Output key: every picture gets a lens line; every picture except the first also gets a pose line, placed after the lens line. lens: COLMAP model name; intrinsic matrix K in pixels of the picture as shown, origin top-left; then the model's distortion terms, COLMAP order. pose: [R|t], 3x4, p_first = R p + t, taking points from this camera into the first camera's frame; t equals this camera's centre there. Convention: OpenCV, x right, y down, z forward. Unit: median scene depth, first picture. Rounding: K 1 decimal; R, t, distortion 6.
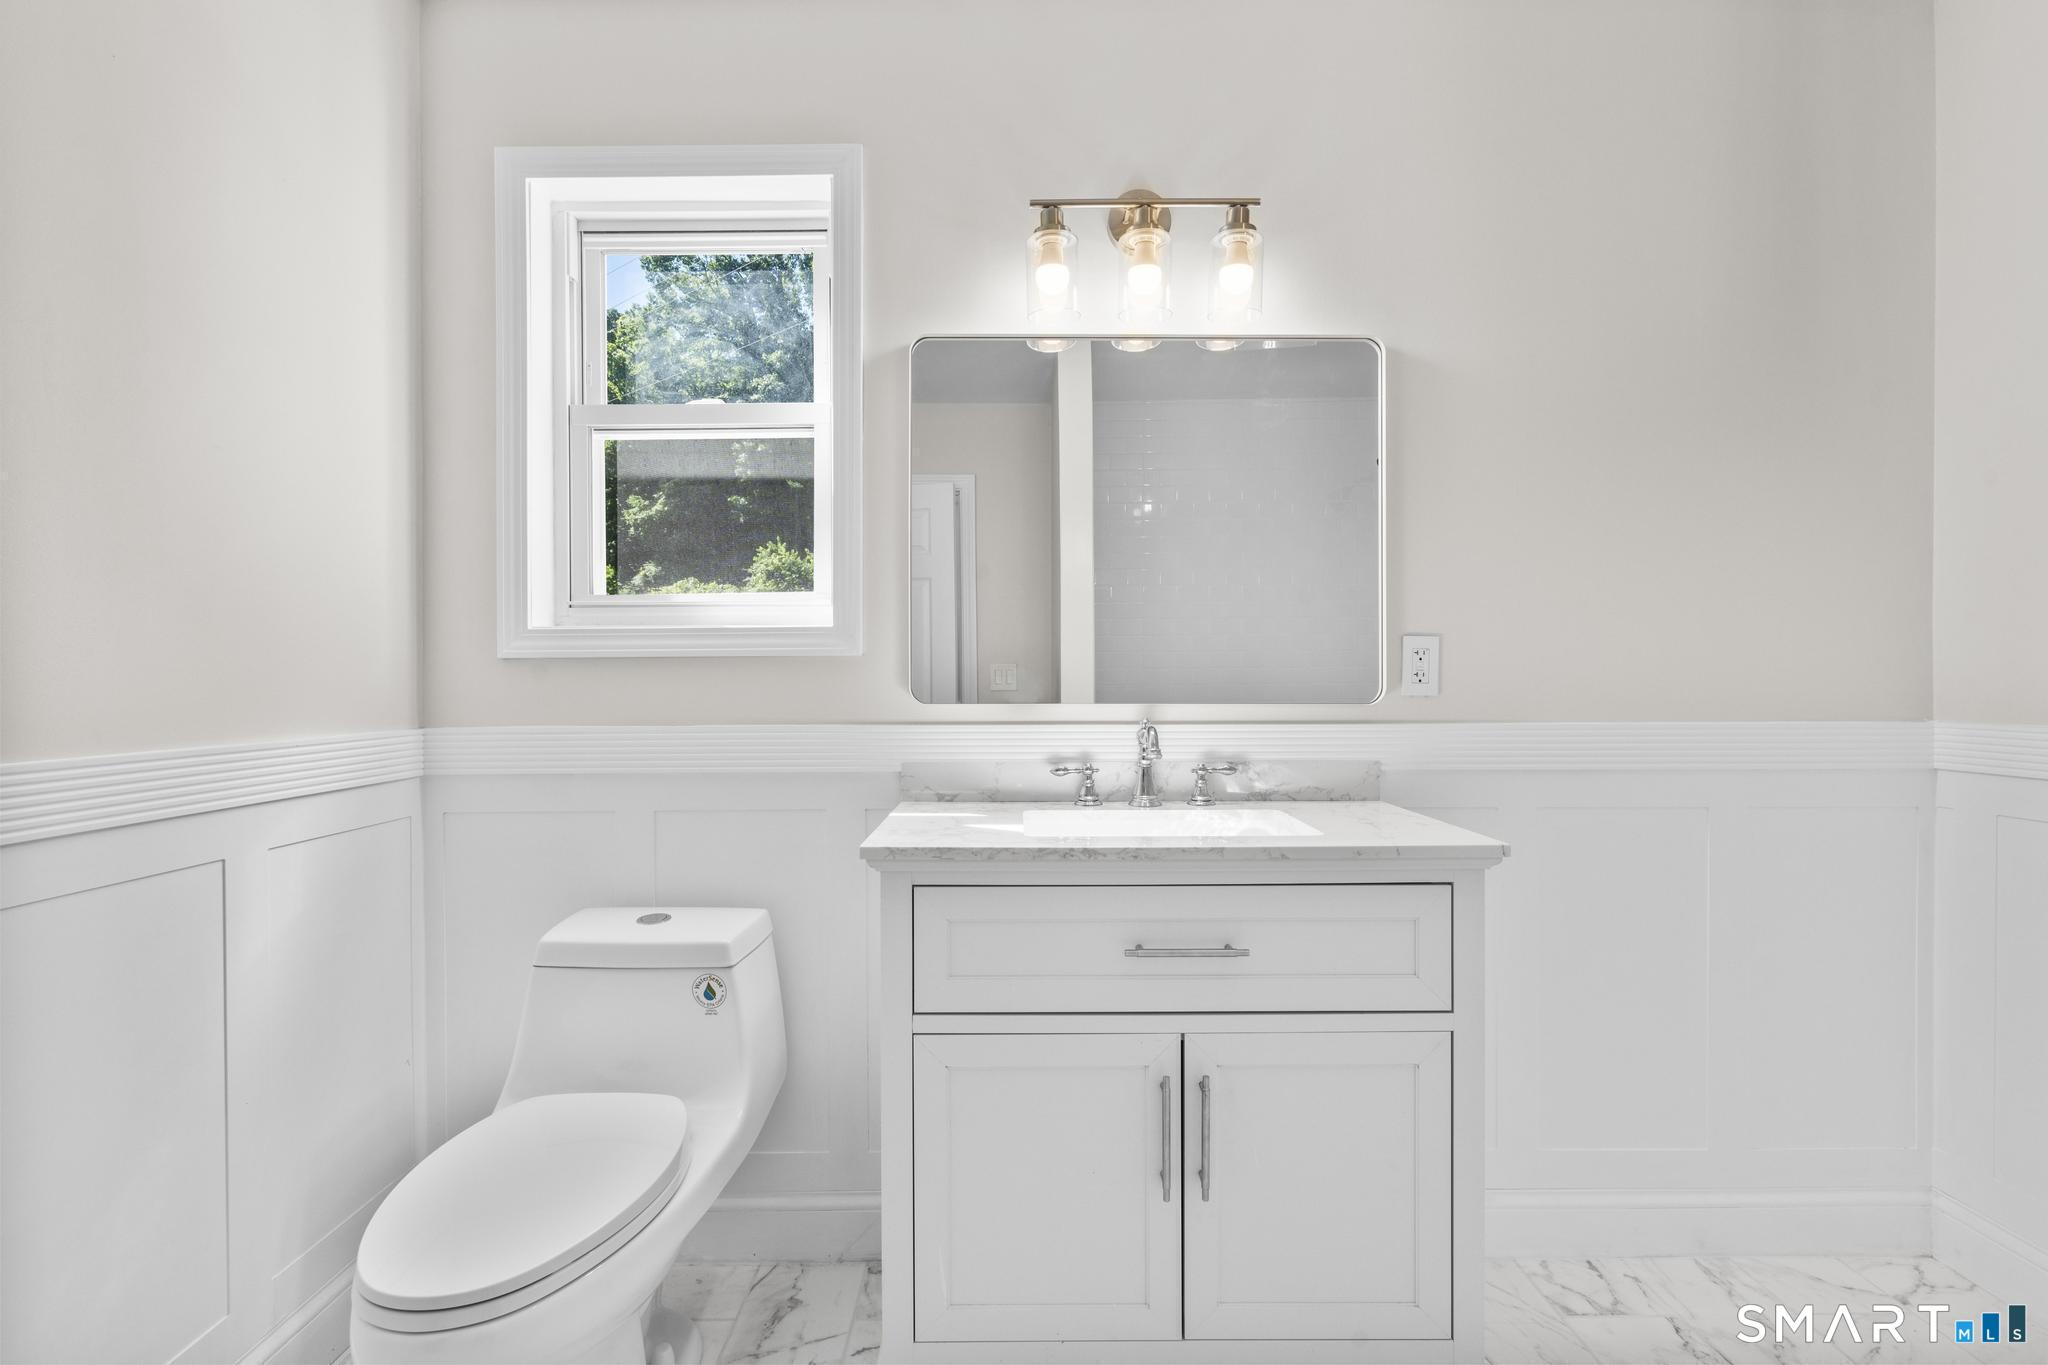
lens RADIAL K [[919.0, 0, 1019.9], [0, 919.0, 682.0], [0, 0, 1]] dist [-0.002289, 0.000002]
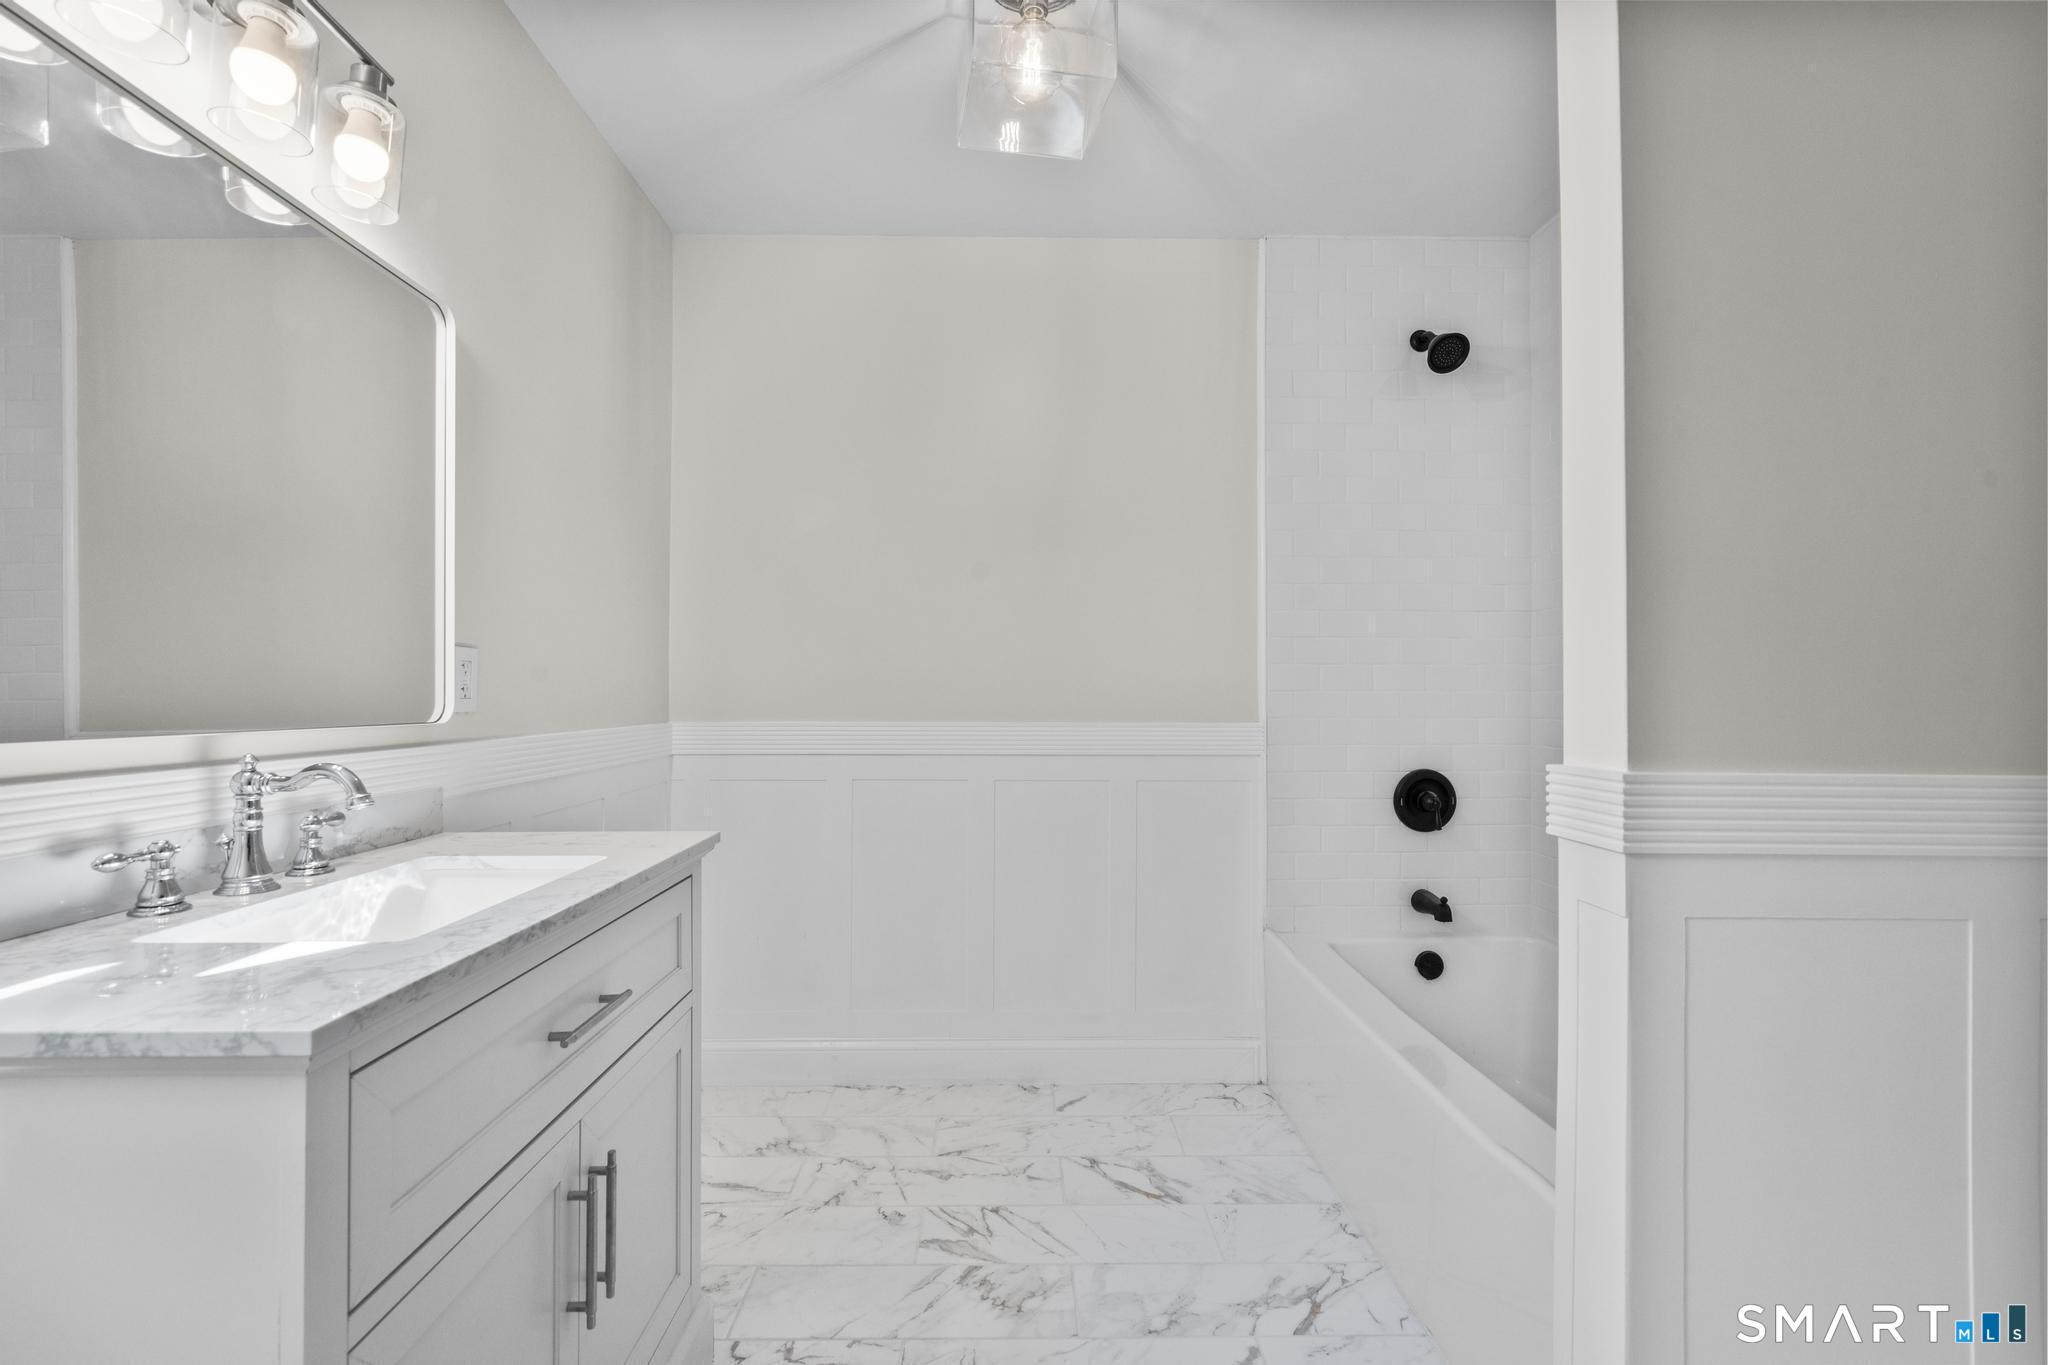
lens RADIAL K [[919.0, 0, 1019.9], [0, 919.0, 682.0], [0, 0, 1]] dist [-0.002289, 0.000002]
pose [[0.030005, 0.010470, 0.999495, -0.473116], [0.010457, 0.999887, -0.010788, 0.001218], [-0.999495, 0.010775, 0.029892, 0.431681]]
